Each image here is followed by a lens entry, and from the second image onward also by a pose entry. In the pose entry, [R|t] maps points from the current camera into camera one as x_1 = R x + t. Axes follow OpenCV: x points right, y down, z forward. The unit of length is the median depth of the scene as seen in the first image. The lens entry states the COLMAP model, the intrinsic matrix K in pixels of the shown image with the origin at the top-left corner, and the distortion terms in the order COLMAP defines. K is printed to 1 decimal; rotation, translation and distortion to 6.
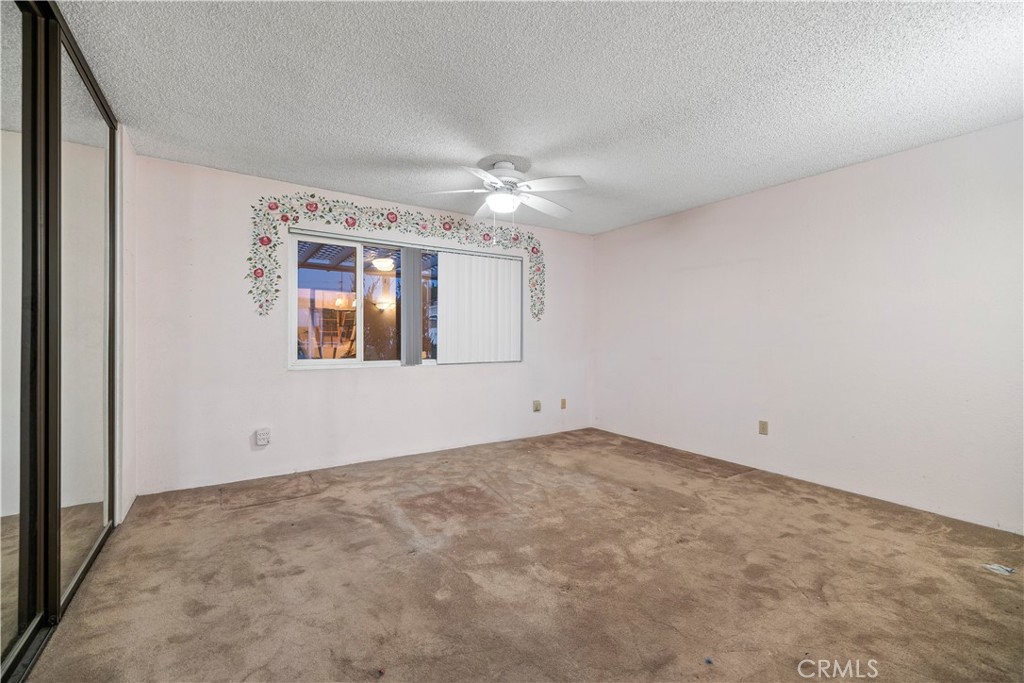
lens RADIAL K [[431.3, 0, 511.7], [0, 431.3, 341.6], [0, 0, 1]] dist [0.002670, -0.000618]
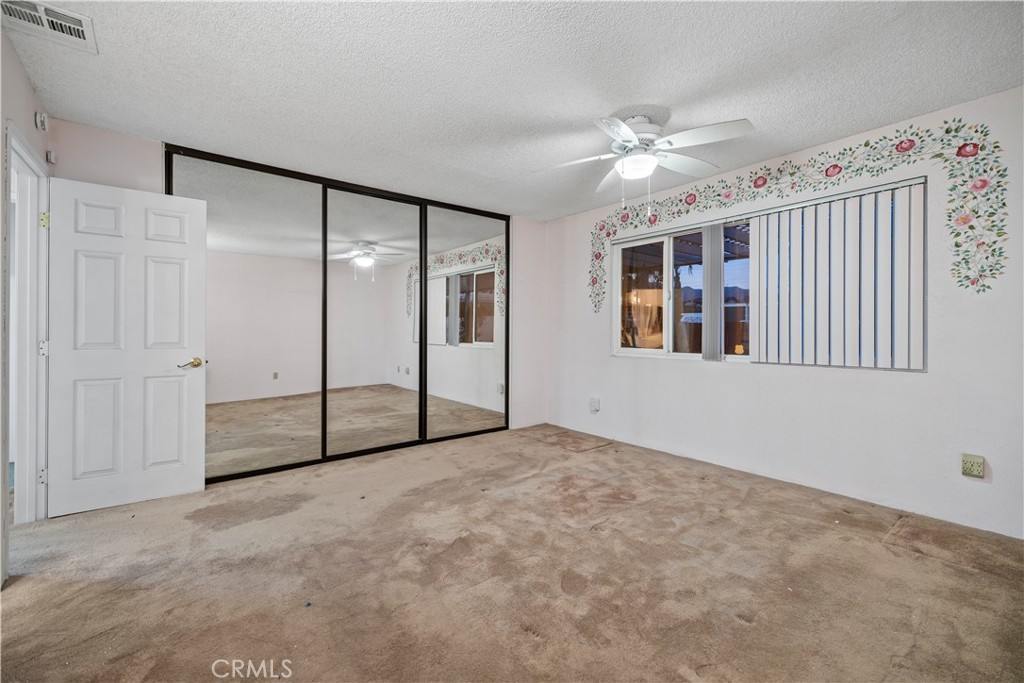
lens RADIAL K [[431.3, 0, 511.6], [0, 431.3, 333.4], [0, 0, 1]] dist [0.002670, -0.000618]
pose [[0.089605, 0.004630, -0.995967, 0.661847], [-0.003465, 0.999985, 0.004337, -0.001910], [0.995971, 0.003063, 0.089620, 0.573896]]
